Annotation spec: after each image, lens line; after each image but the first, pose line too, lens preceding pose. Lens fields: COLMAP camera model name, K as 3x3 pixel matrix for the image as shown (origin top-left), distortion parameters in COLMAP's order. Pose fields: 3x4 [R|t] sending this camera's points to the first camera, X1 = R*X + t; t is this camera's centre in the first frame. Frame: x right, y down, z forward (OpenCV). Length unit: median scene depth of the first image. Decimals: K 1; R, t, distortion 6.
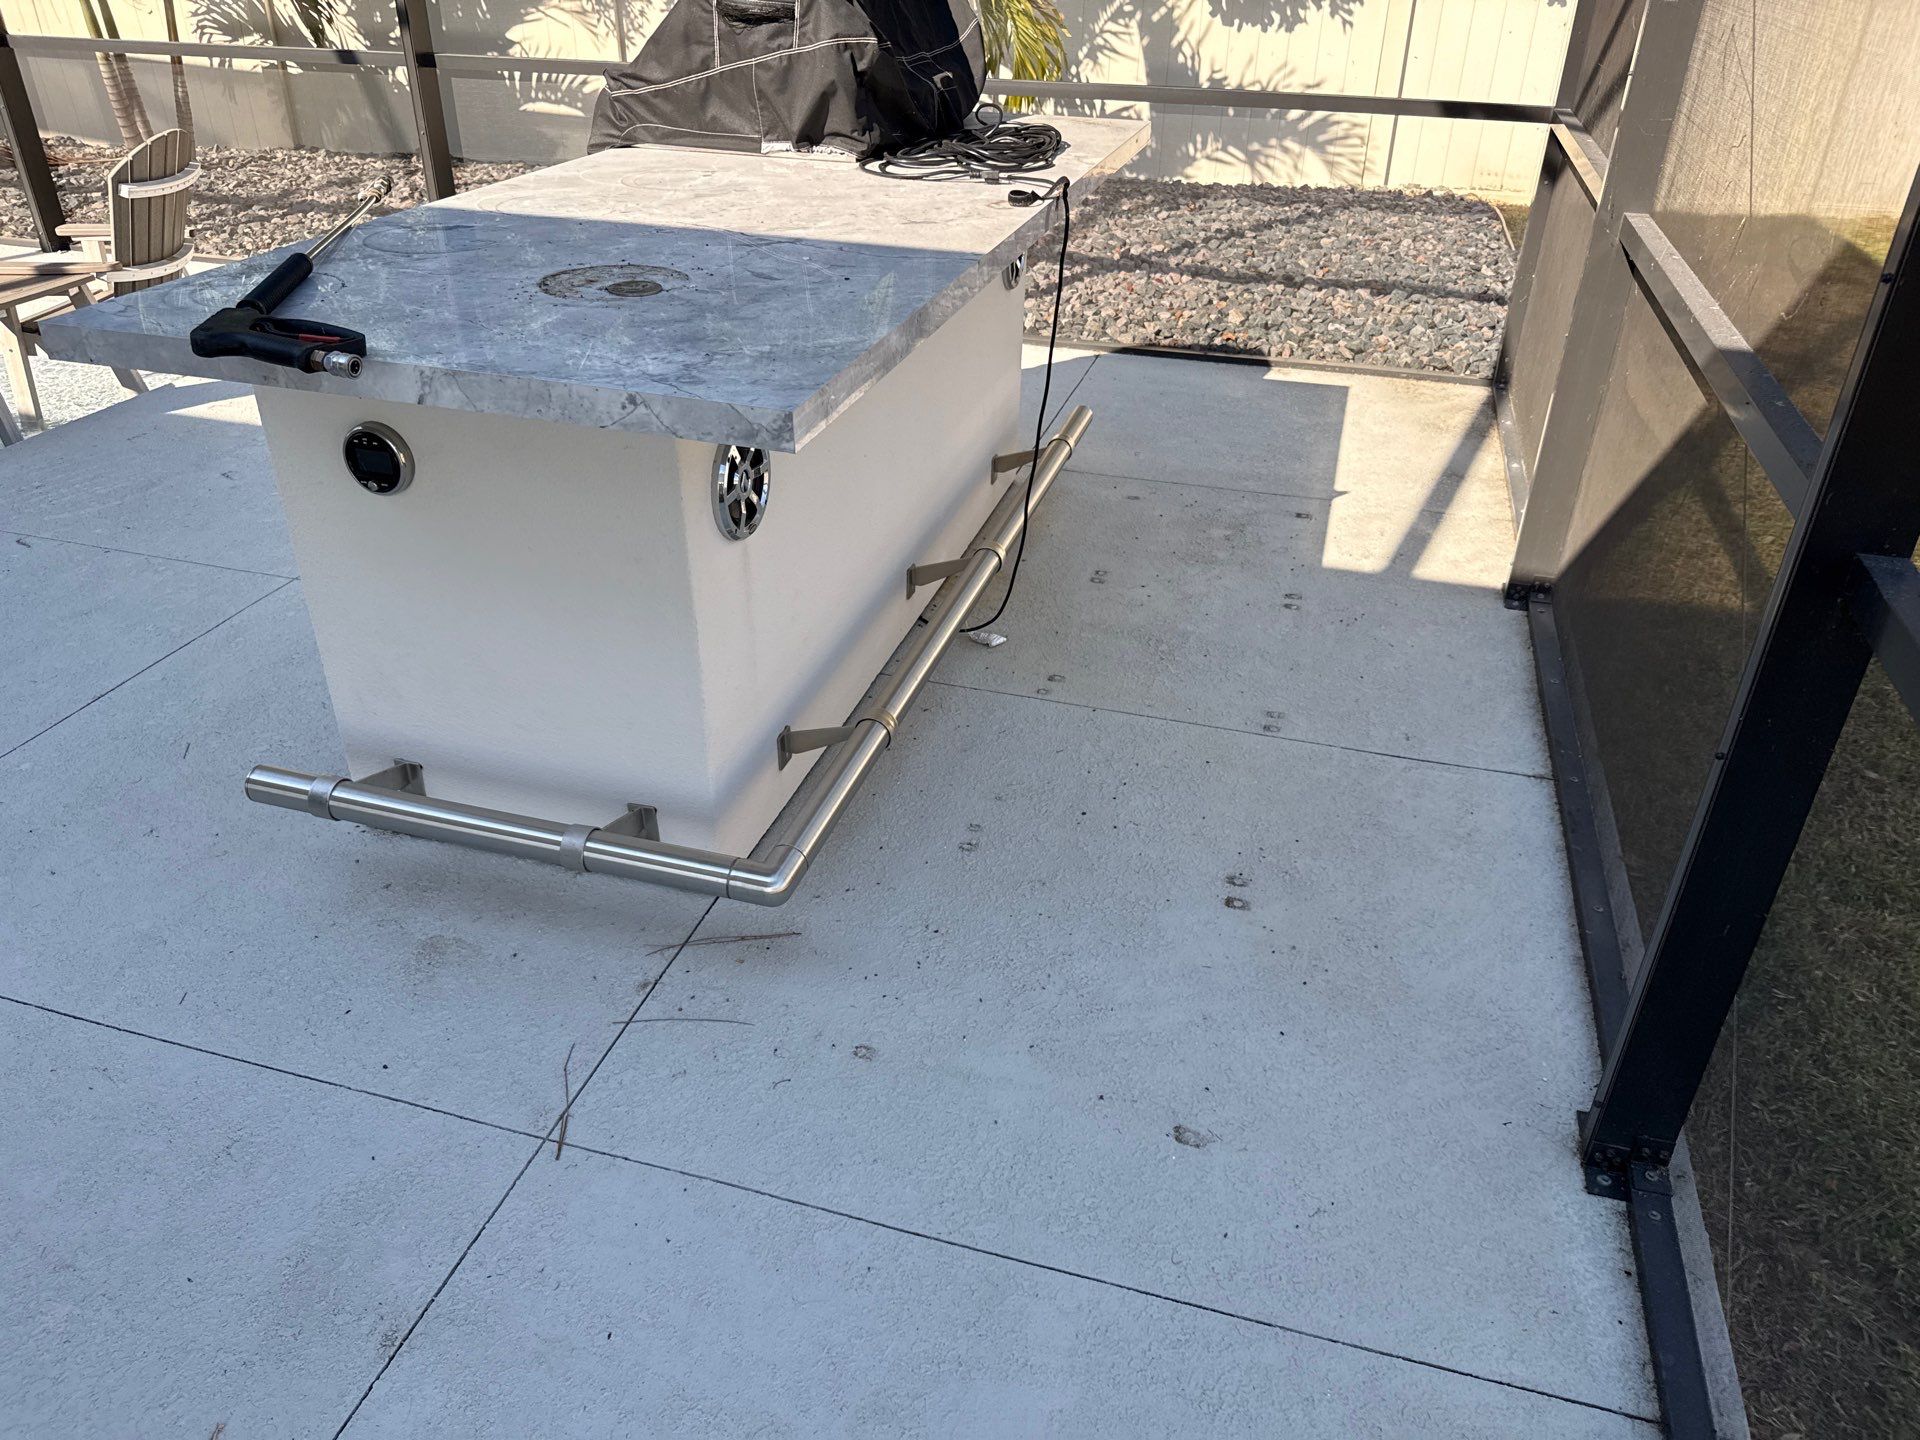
lens RADIAL K [[1346.3, 0, 961.4], [0, 1346.3, 715.1], [0, 0, 1]] dist [0.027376, -0.033764]
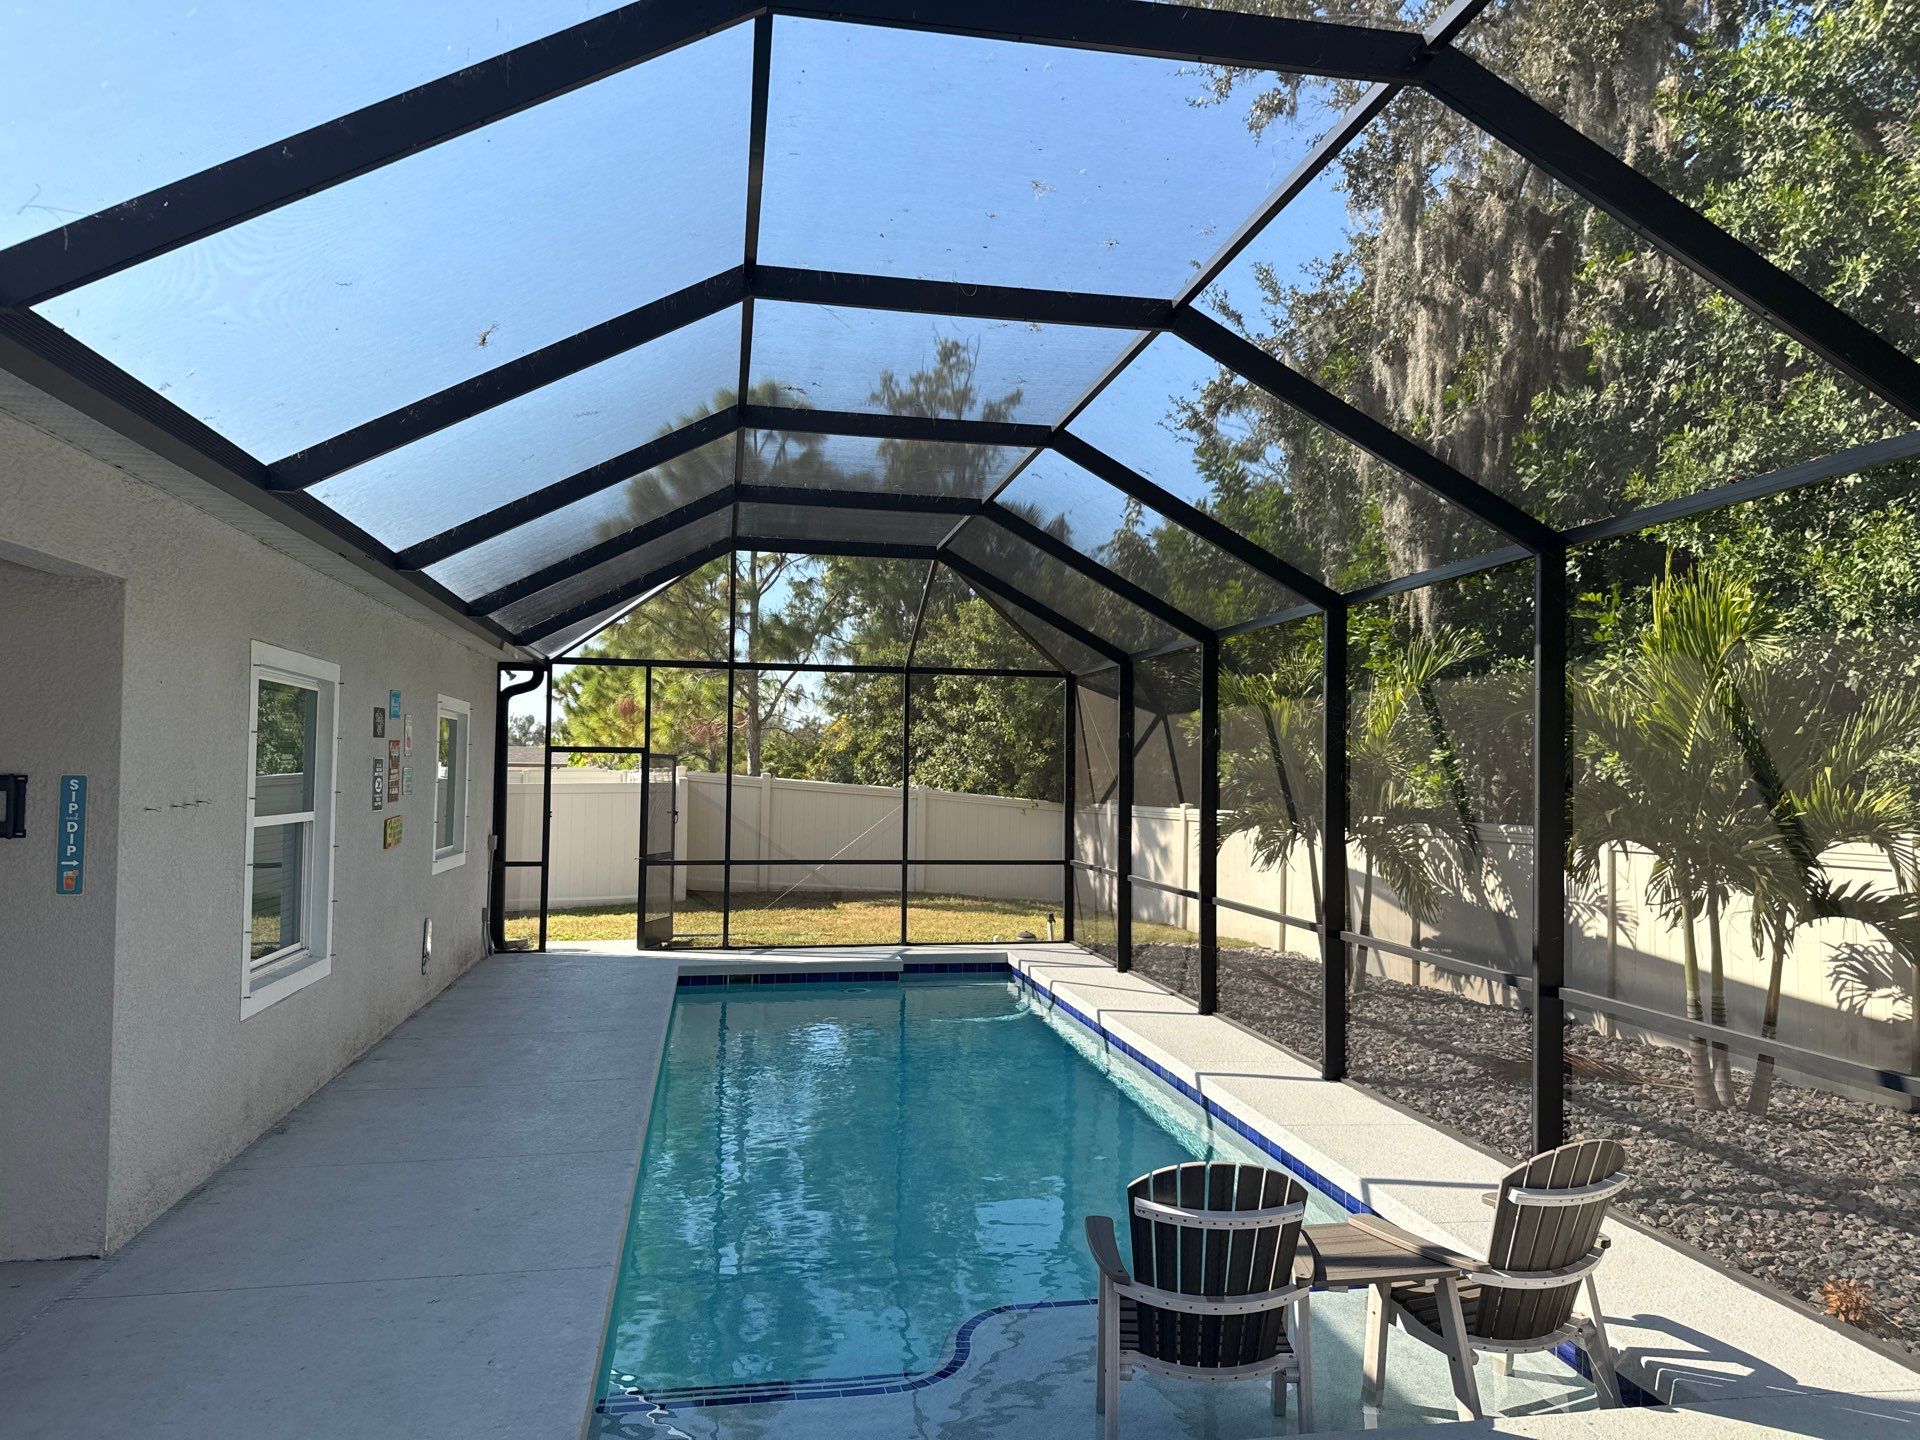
lens RADIAL K [[1346.3, 0, 970.5], [0, 1346.3, 727.3], [0, 0, 1]] dist [0.027376, -0.033764]
pose [[0.444250, -0.037477, -0.895118, 0.060834], [-0.470554, 0.840455, -0.268726, -0.376715], [0.762378, 0.540583, 0.355738, 0.373135]]
